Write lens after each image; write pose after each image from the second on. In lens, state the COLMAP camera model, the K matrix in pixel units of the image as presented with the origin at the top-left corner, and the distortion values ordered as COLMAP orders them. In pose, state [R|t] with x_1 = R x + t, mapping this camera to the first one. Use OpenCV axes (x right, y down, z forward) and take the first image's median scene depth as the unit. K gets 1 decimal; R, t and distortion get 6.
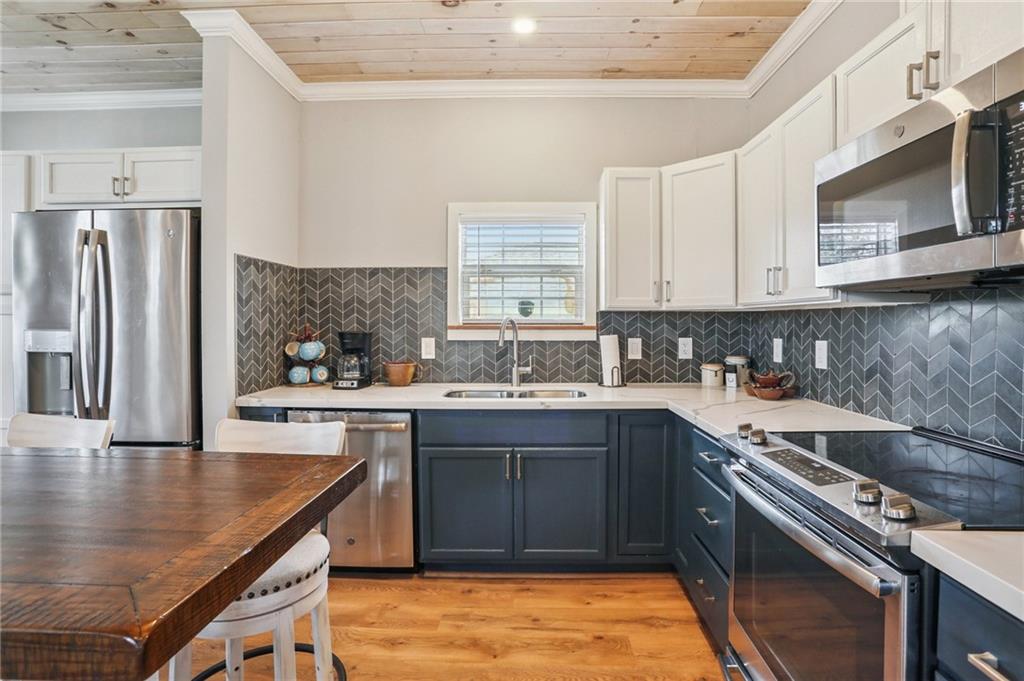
lens RADIAL K [[499.0, 0, 515.3], [0, 499.0, 321.1], [0, 0, 1]] dist [-0.044948, 0.000101]
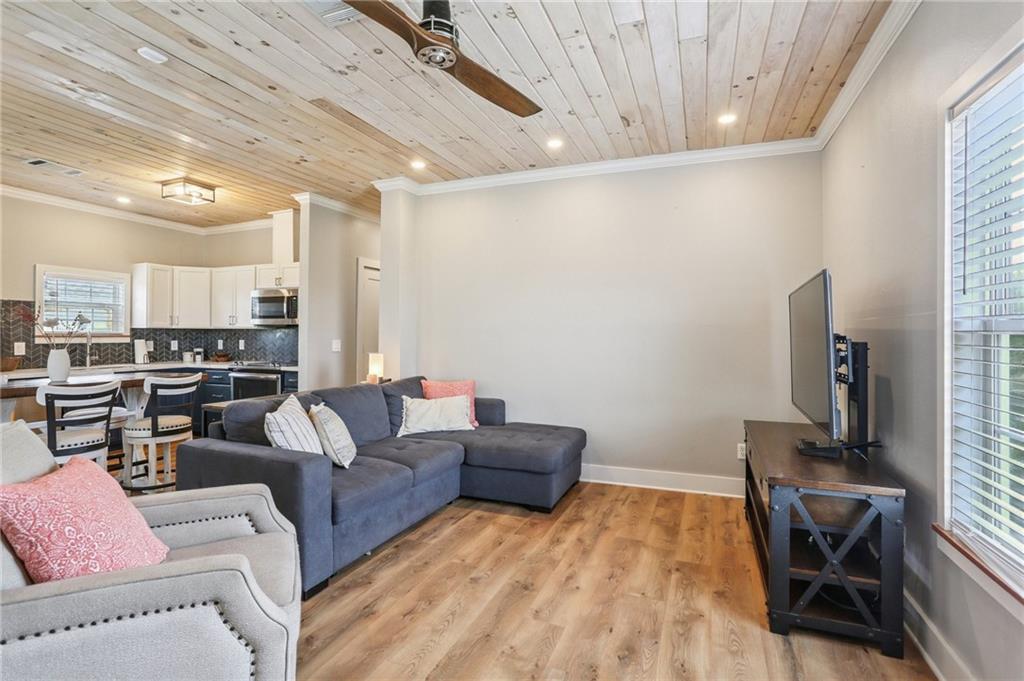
lens RADIAL K [[490.0, 0, 512.0], [0, 490.0, 340.5], [0, 0, 1]] dist [0.000345, 0.000056]
pose [[0.349648, -0.011376, 0.936812, -1.186462], [-0.003801, 0.999901, 0.013561, -0.002180], [-0.936873, -0.008302, 0.349570, -1.176091]]
